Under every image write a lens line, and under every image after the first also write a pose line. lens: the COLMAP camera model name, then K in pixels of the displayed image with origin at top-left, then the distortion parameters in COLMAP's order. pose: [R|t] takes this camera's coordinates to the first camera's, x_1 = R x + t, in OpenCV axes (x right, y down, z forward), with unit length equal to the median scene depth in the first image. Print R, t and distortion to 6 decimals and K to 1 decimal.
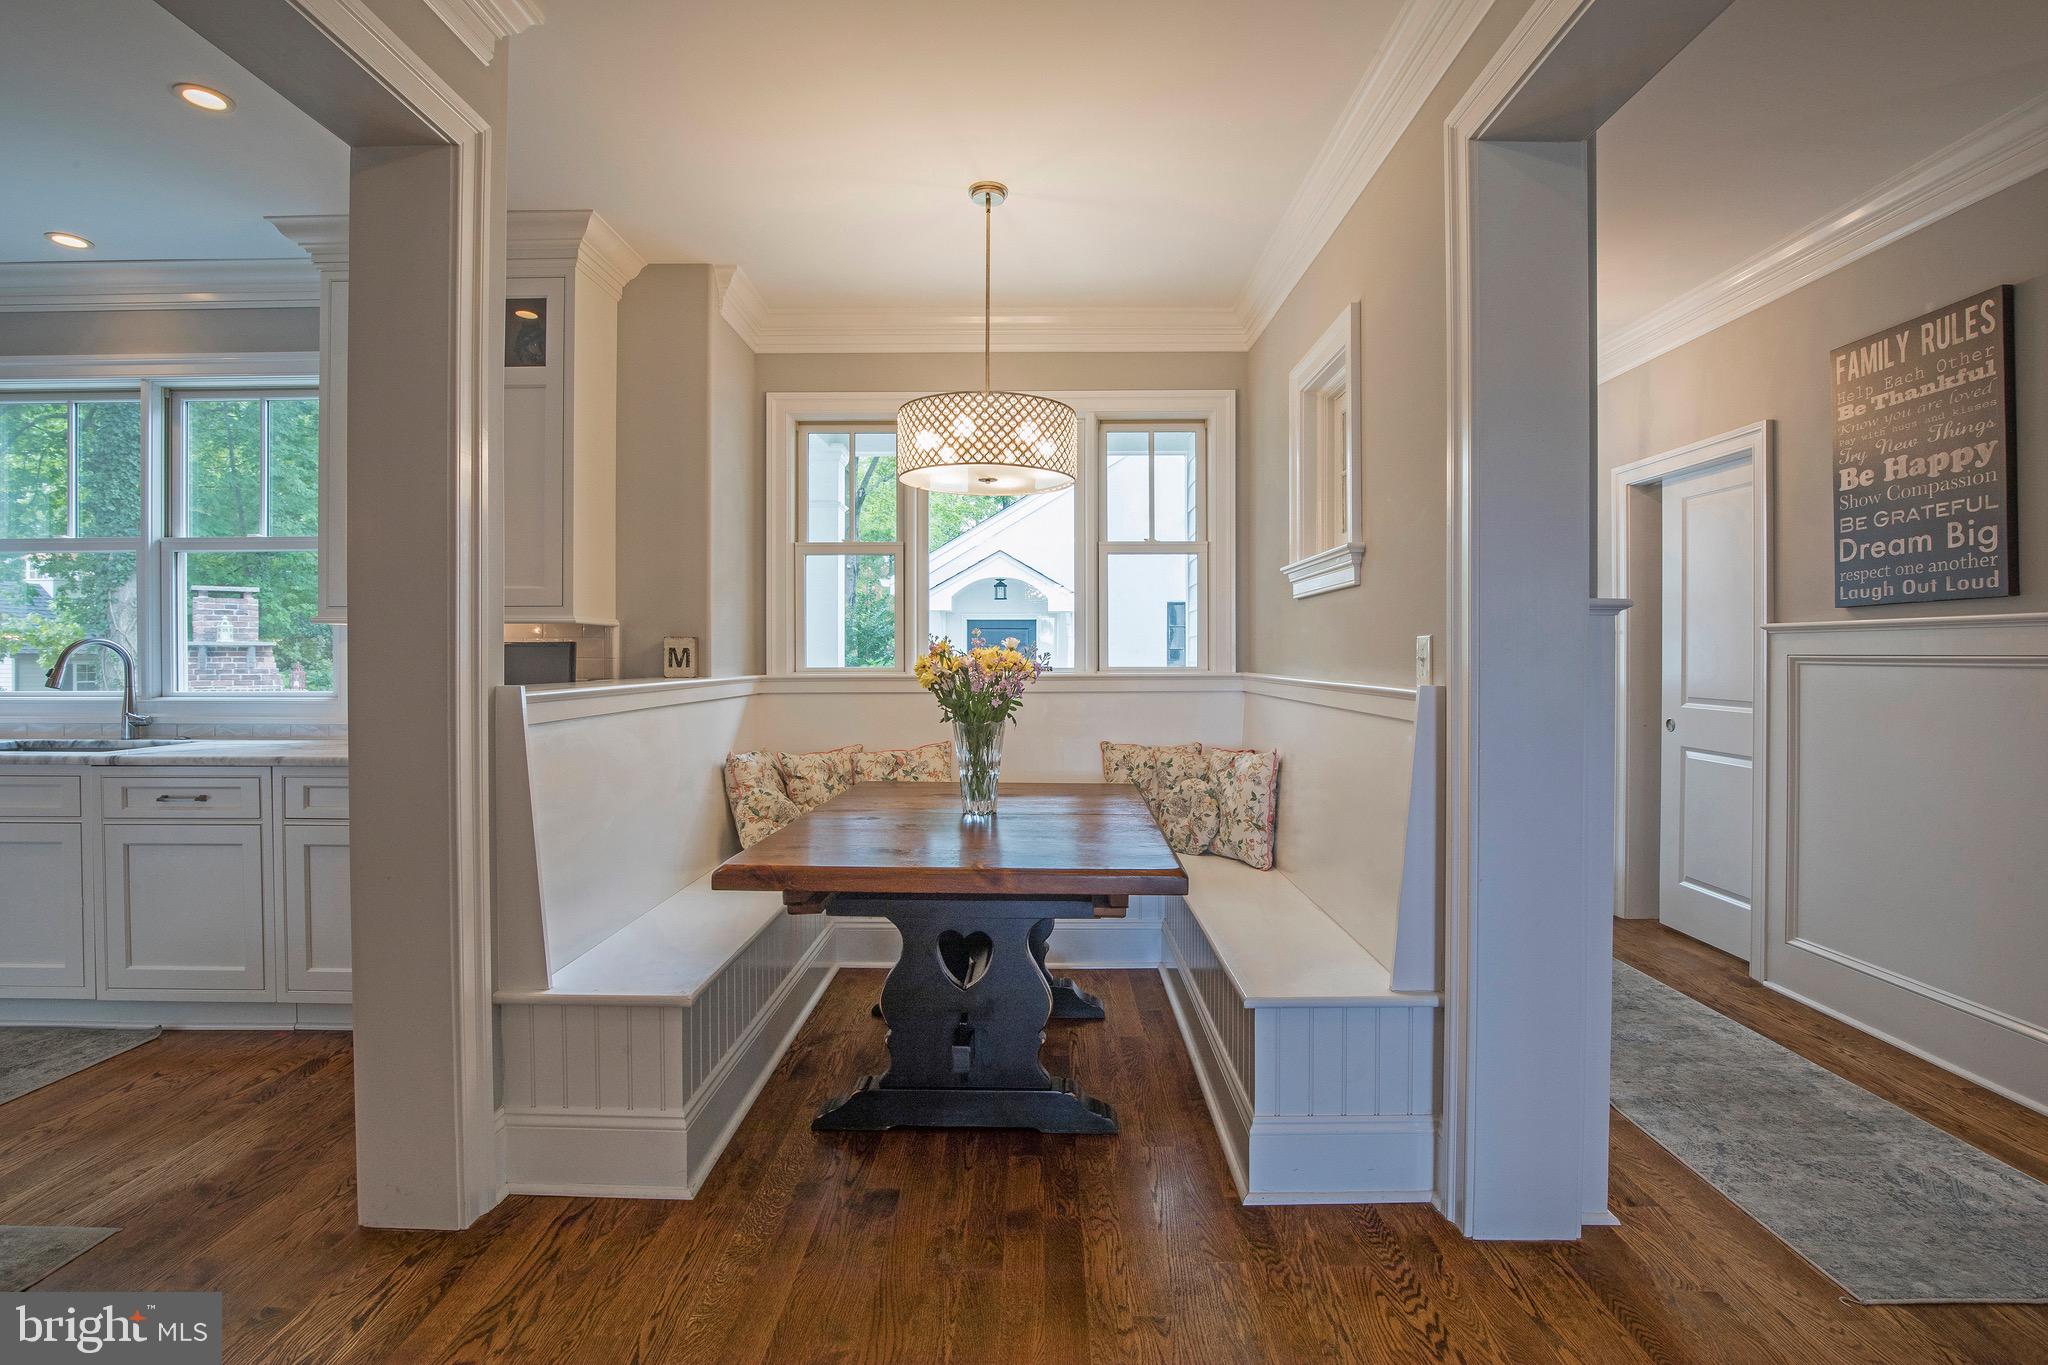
lens RADIAL K [[939.8, 0, 1032.1], [0, 939.8, 659.0], [0, 0, 1]] dist [-0.032293, 0.005886]
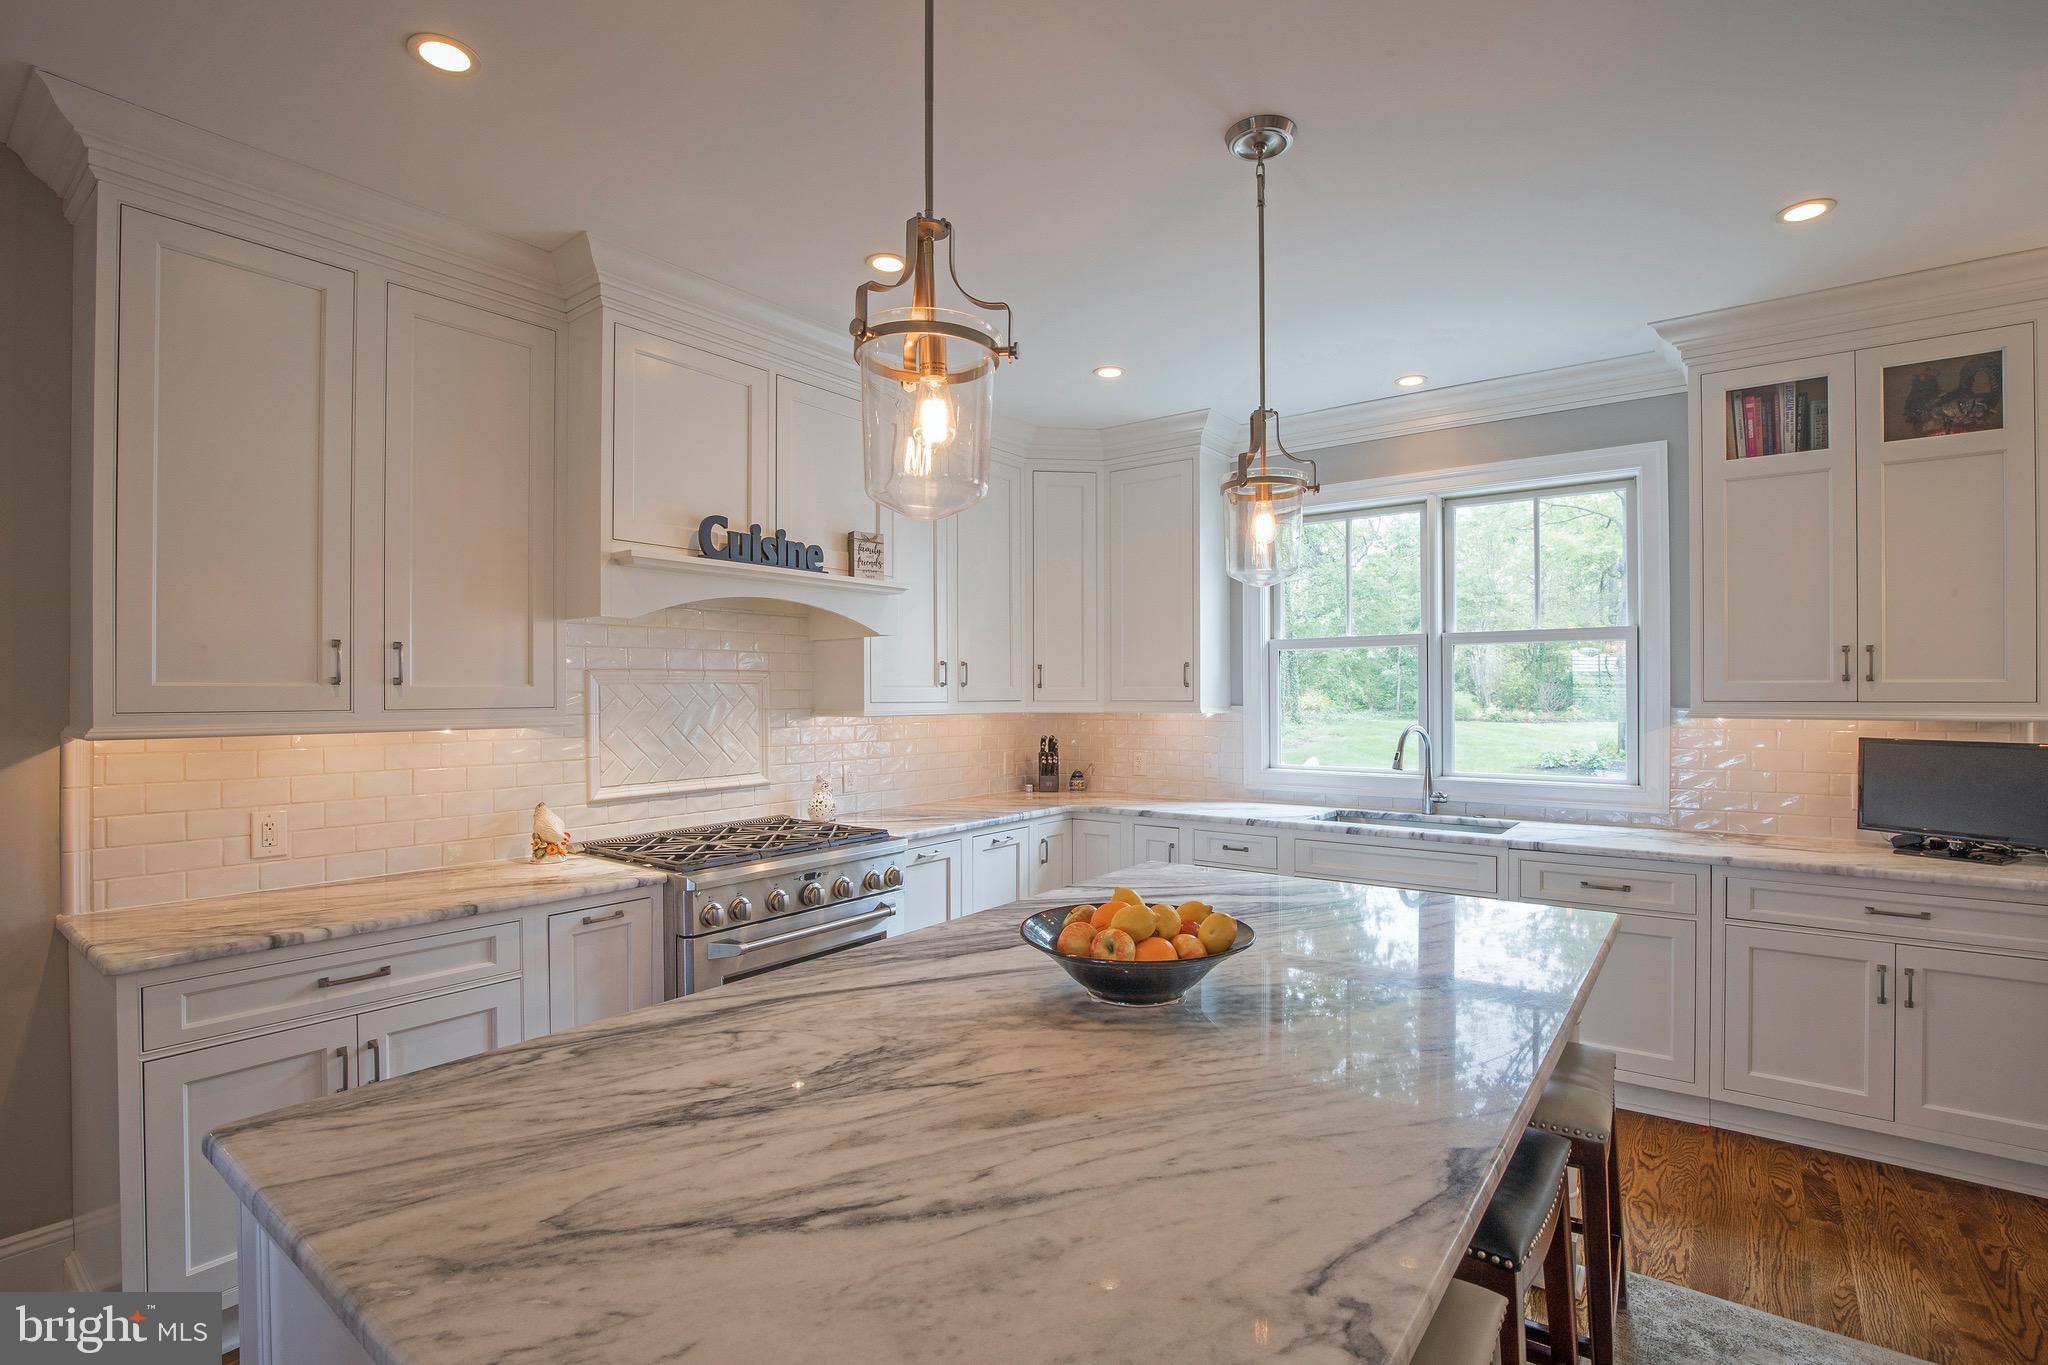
lens RADIAL K [[939.8, 0, 1024.6], [0, 939.8, 693.6], [0, 0, 1]] dist [-0.032293, 0.005886]
pose [[0.797310, -0.002658, -0.603565, -0.806302], [0.000446, 0.999993, -0.003814, -0.066022], [0.603570, 0.002771, 0.797305, -0.255867]]
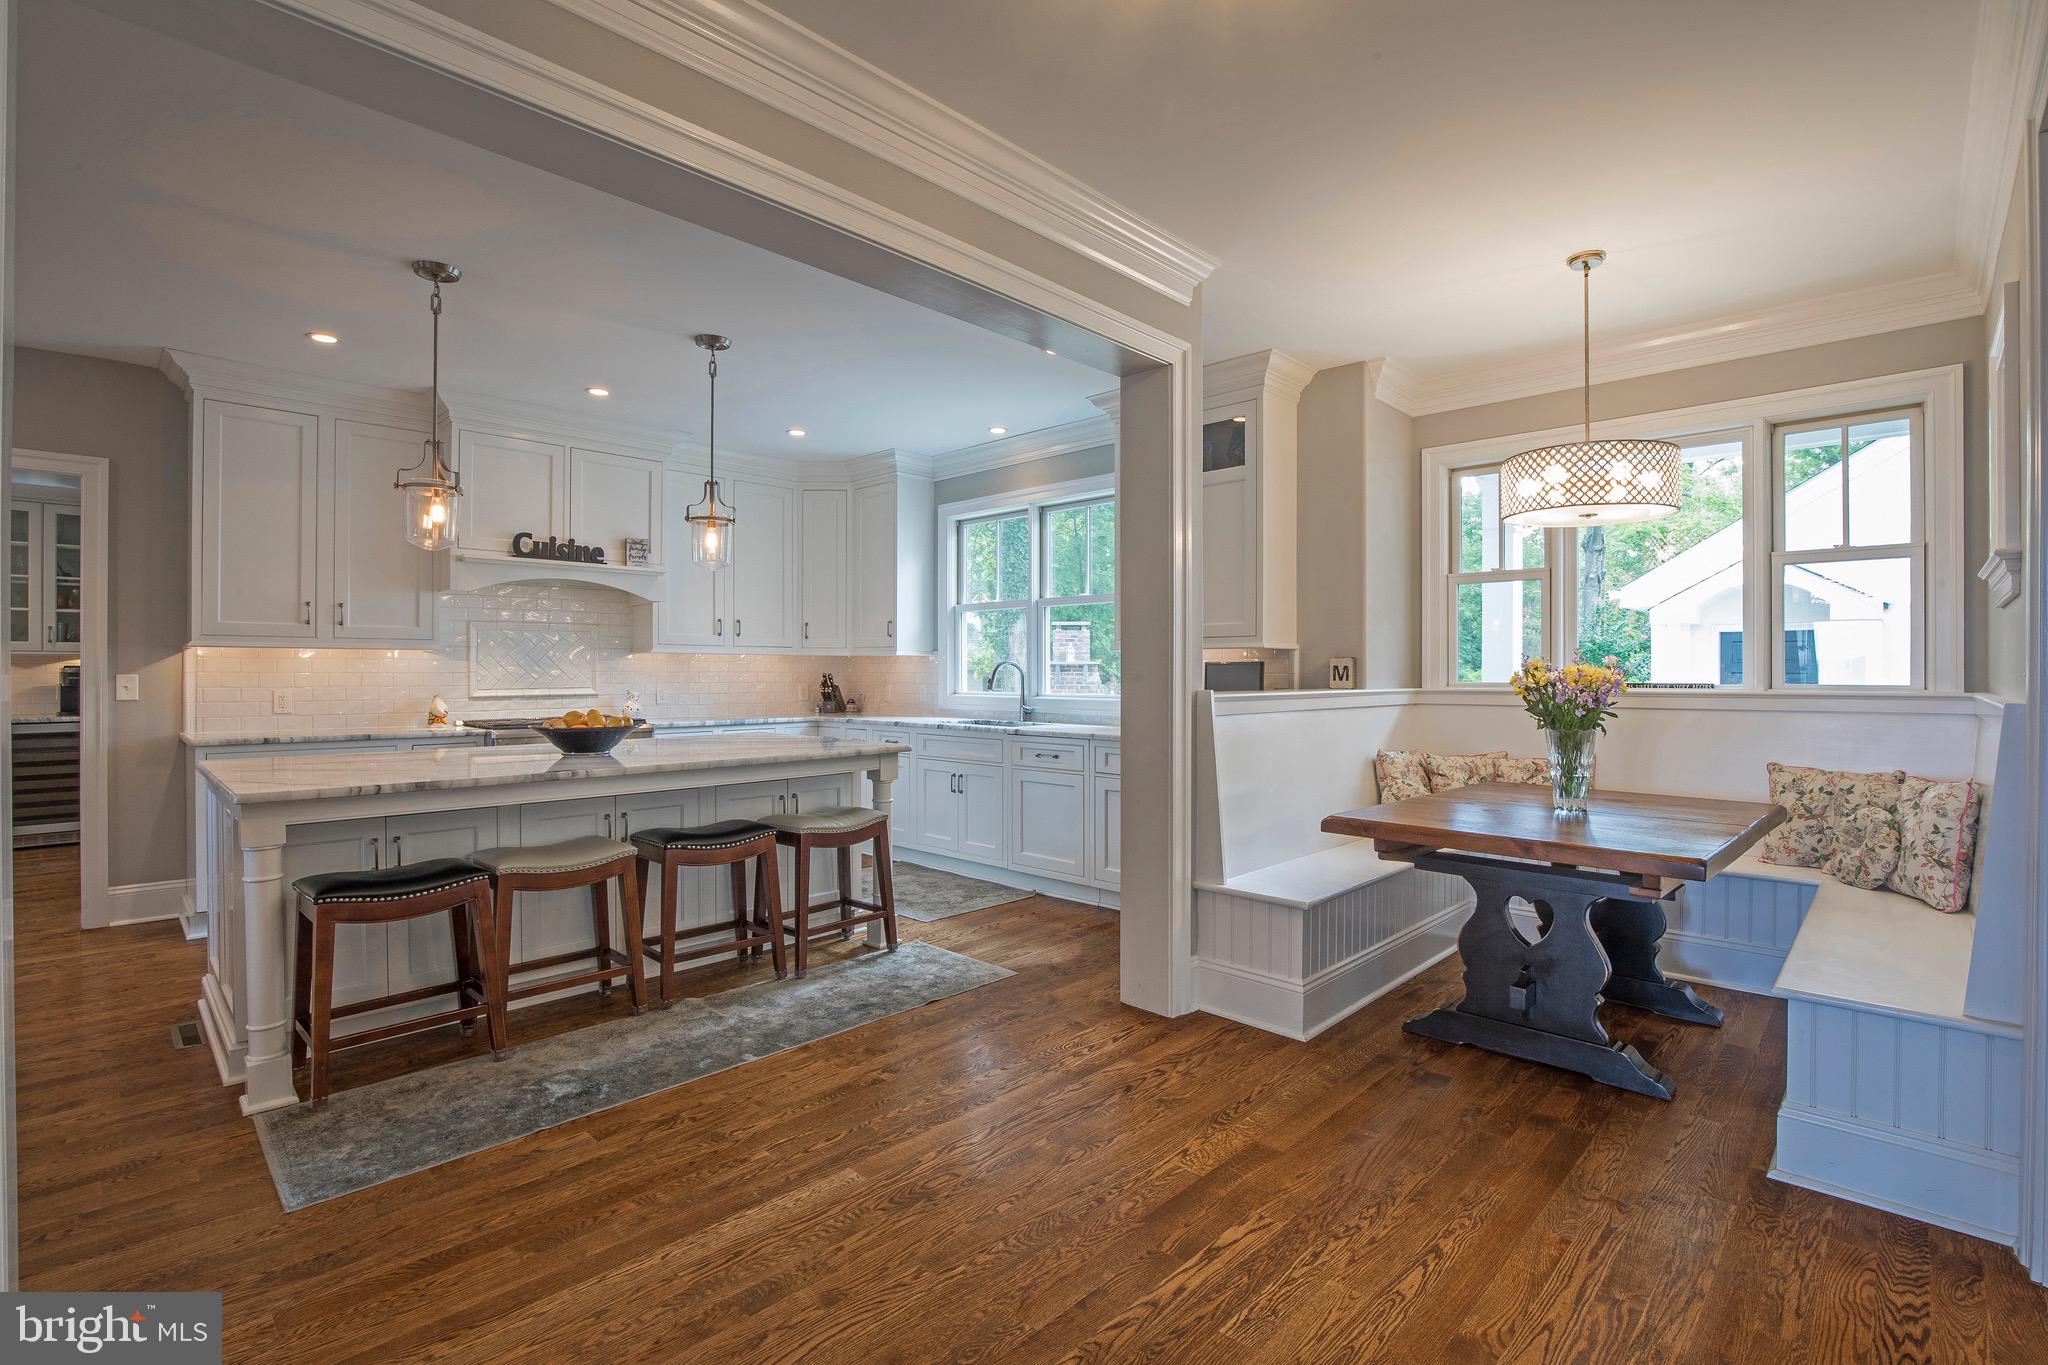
lens RADIAL K [[939.8, 0, 1025.7], [0, 939.8, 673.7], [0, 0, 1]] dist [-0.032293, 0.005886]
pose [[0.718050, 0.003508, -0.695983, 0.240624], [-0.005119, 0.999987, -0.000242, 0.002118], [0.695973, 0.003737, 0.718058, -0.260930]]
